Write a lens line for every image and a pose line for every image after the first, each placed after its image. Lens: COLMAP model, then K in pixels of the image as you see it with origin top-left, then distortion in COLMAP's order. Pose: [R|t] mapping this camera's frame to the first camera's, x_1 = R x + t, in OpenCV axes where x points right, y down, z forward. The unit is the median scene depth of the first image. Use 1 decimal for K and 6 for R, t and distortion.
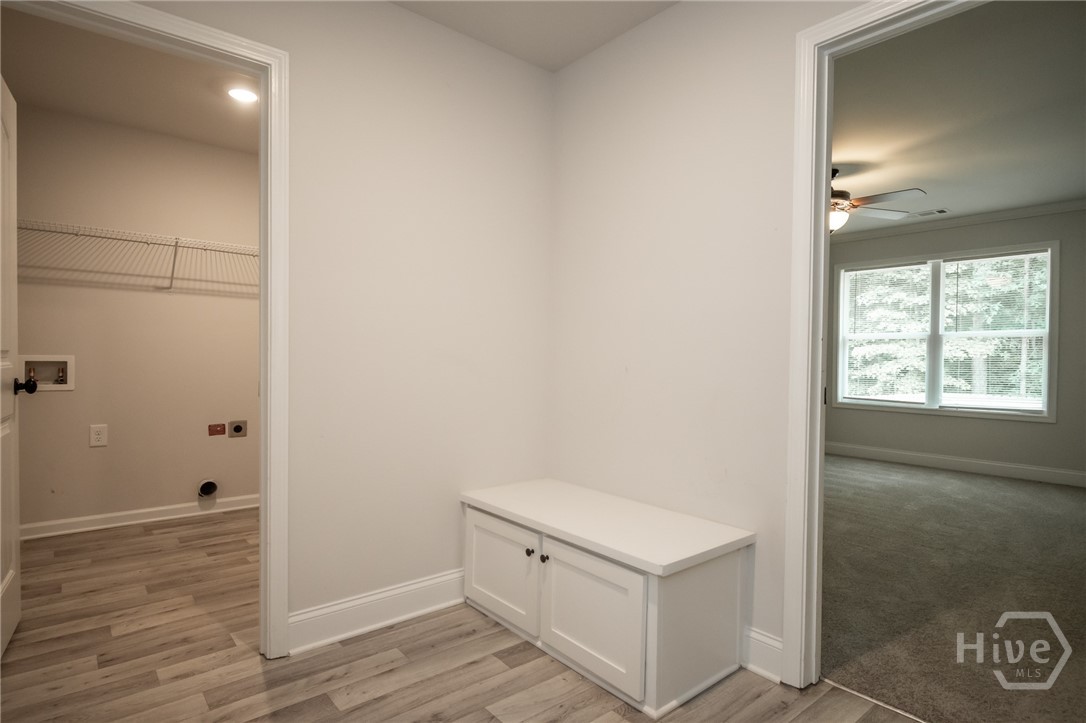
lens RADIAL K [[584.3, 0, 541.8], [0, 584.3, 367.6], [0, 0, 1]] dist [-0.000722, -0.001984]
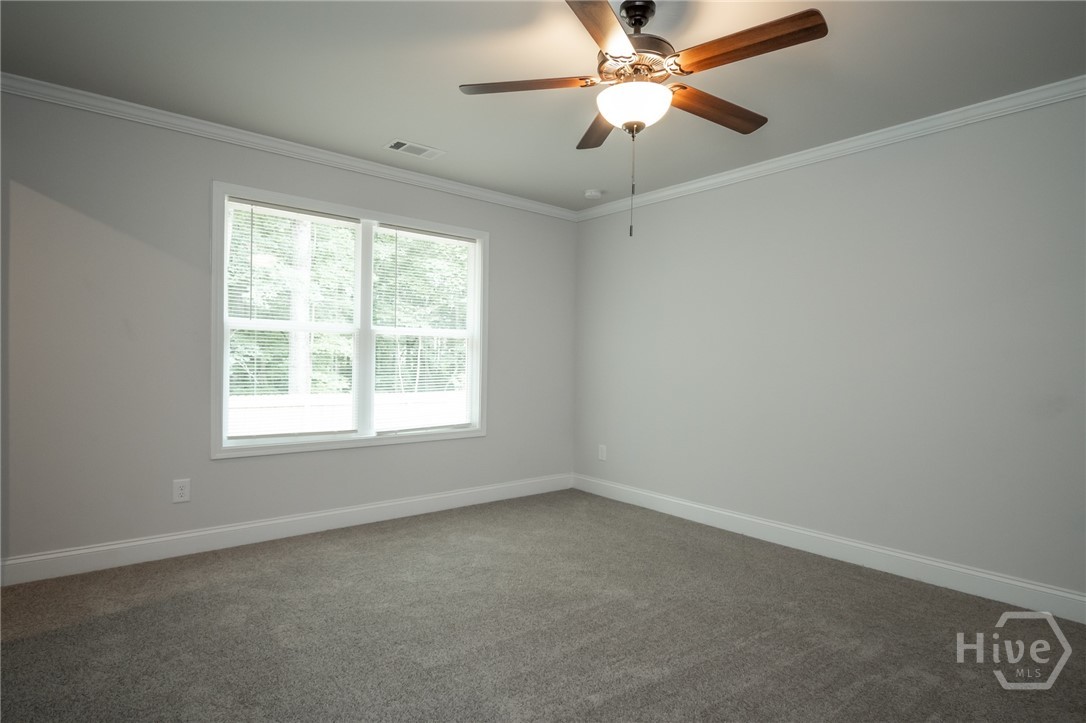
lens RADIAL K [[607.4, 0, 543.6], [0, 607.4, 366.7], [0, 0, 1]] dist [-0.000058, -0.000318]
pose [[-0.022315, -0.007534, 0.999723, -0.059702], [0.010773, 0.999912, 0.007776, -0.020910], [-0.999693, 0.010944, -0.022232, 1.085550]]
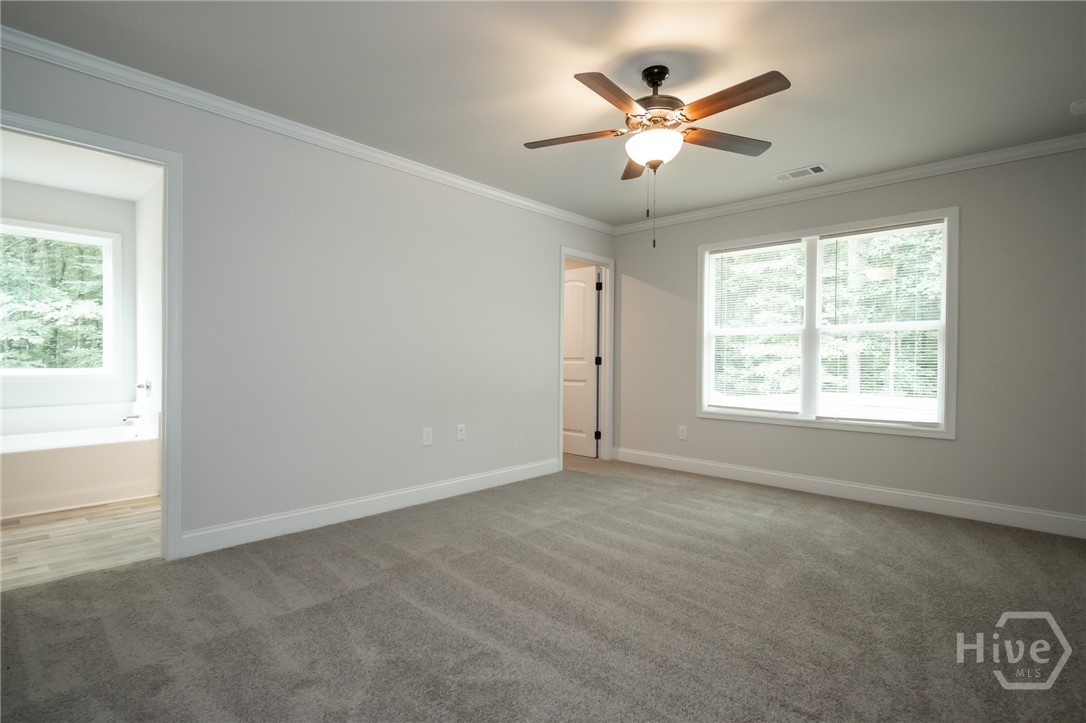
lens RADIAL K [[527.6, 0, 544.1], [0, 527.6, 364.1], [0, 0, 1]] dist [0.000791, 0.000370]
pose [[0.993292, -0.002429, 0.115608, 0.293261], [0.003074, 0.999981, -0.005396, -0.005585], [-0.115592, 0.005715, 0.993280, 0.419136]]
